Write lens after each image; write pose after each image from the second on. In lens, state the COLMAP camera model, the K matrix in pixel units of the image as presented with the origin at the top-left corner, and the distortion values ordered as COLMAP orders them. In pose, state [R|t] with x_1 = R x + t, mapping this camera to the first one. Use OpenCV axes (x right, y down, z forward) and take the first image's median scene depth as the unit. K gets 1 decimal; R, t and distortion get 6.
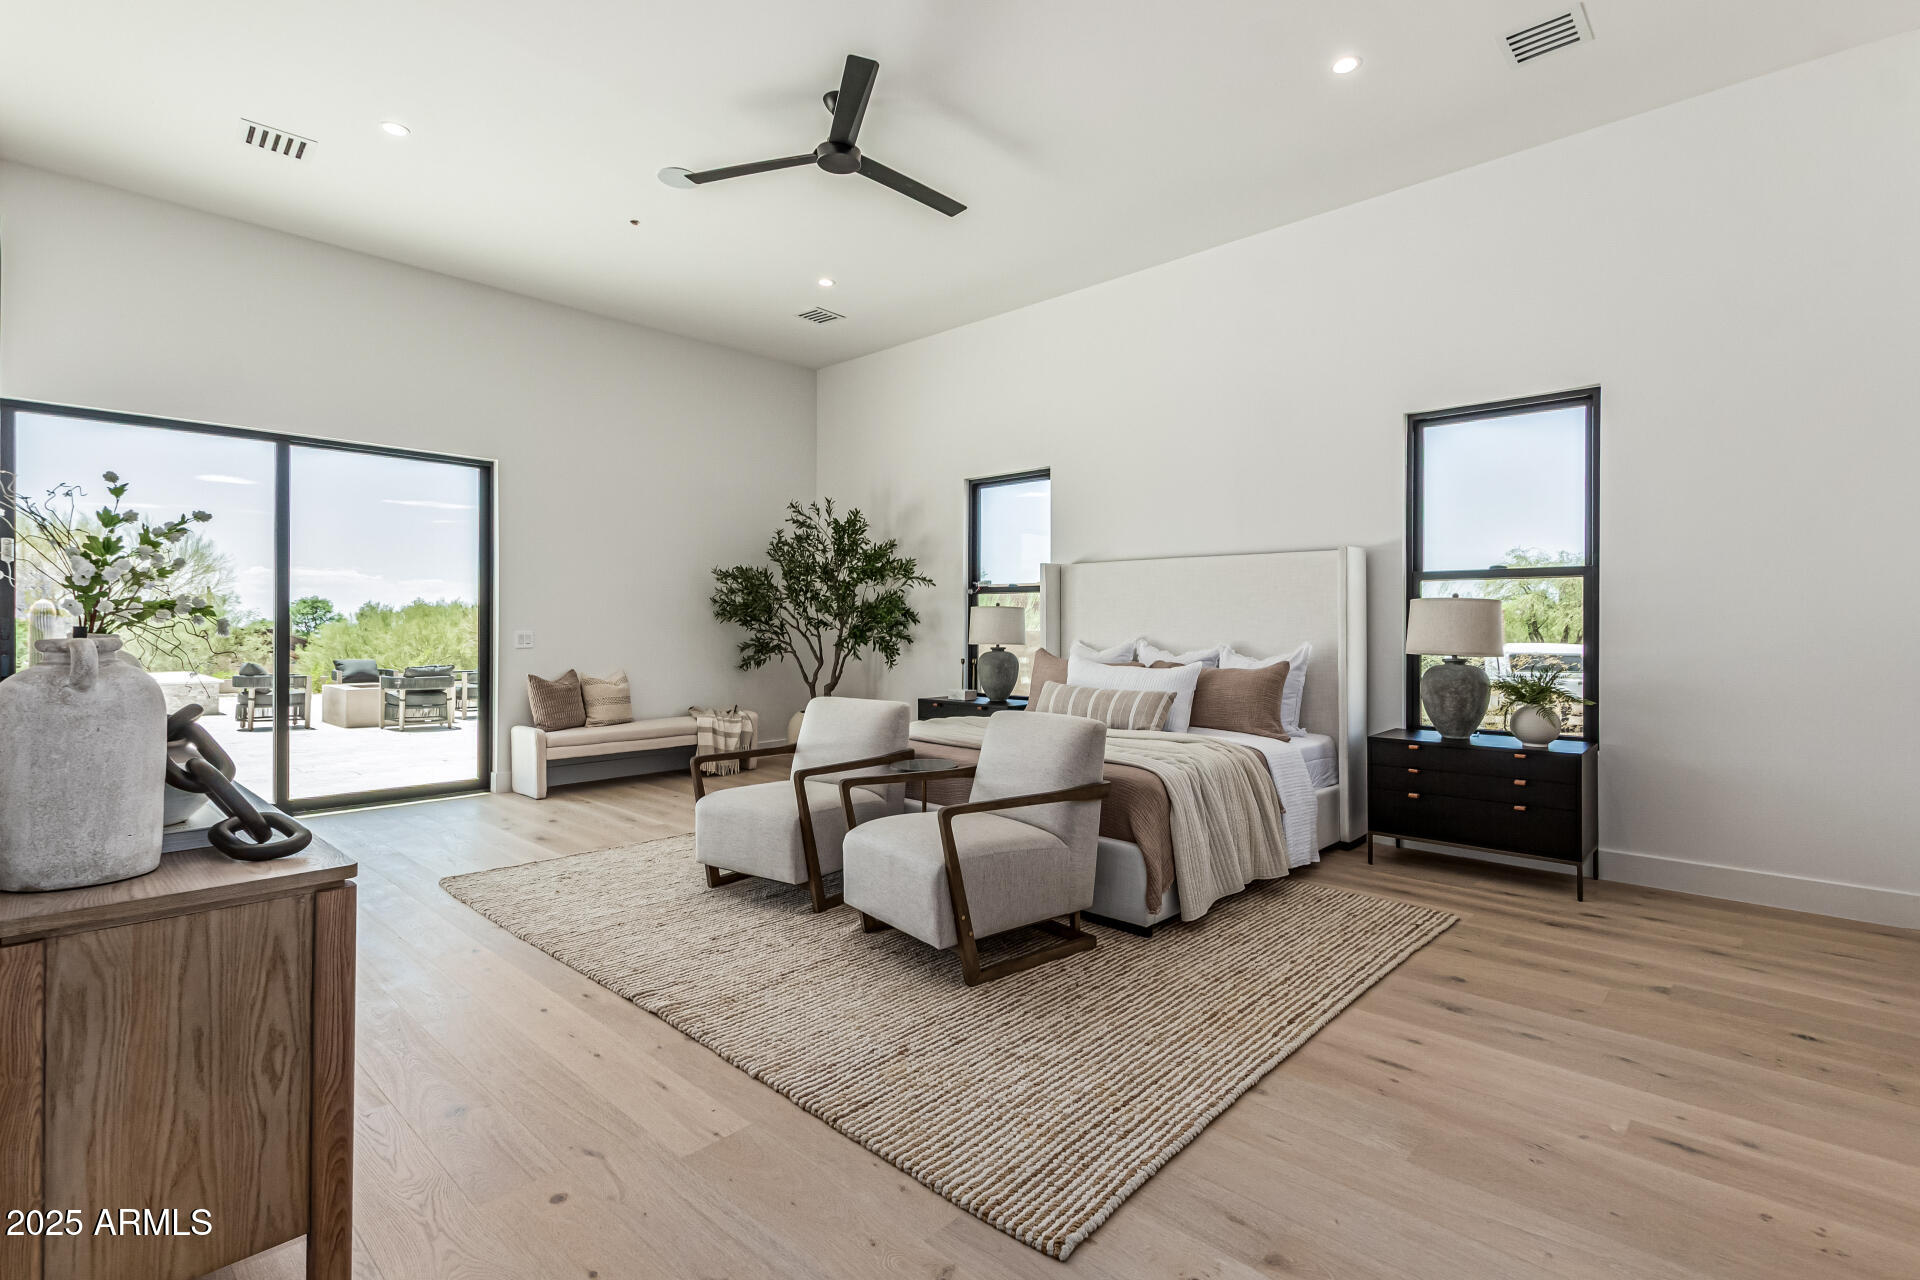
lens RADIAL K [[919.1, 0, 967.9], [0, 919.1, 635.1], [0, 0, 1]] dist [0.004474, 0.000016]
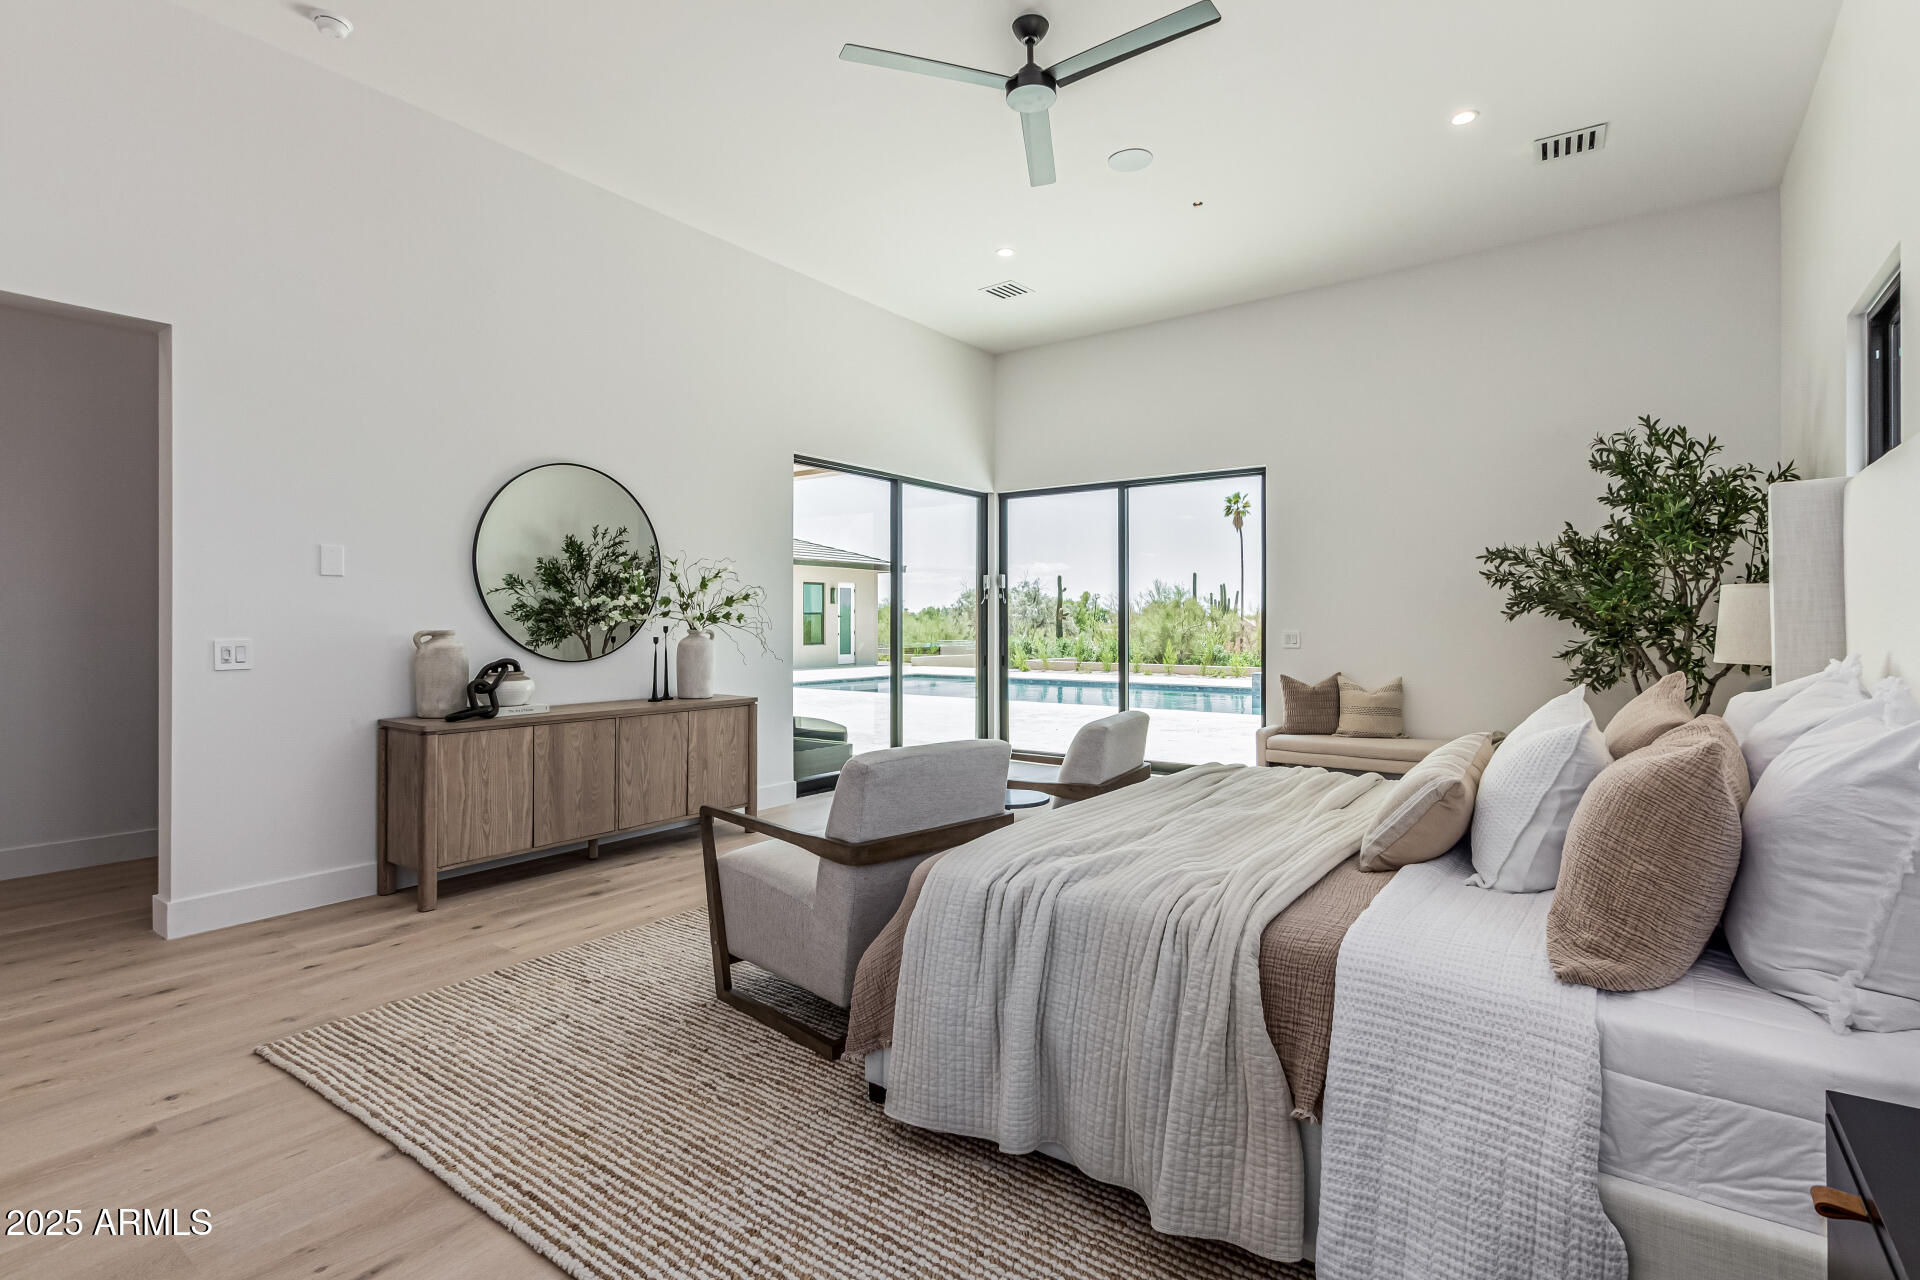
lens RADIAL K [[919.1, 0, 967.9], [0, 919.1, 635.1], [0, 0, 1]] dist [0.004474, 0.000016]
pose [[0.103012, 0.009393, -0.994636, 0.987755], [-0.006693, 0.999939, 0.008750, -0.011747], [0.994658, 0.005755, 0.103068, 1.153096]]
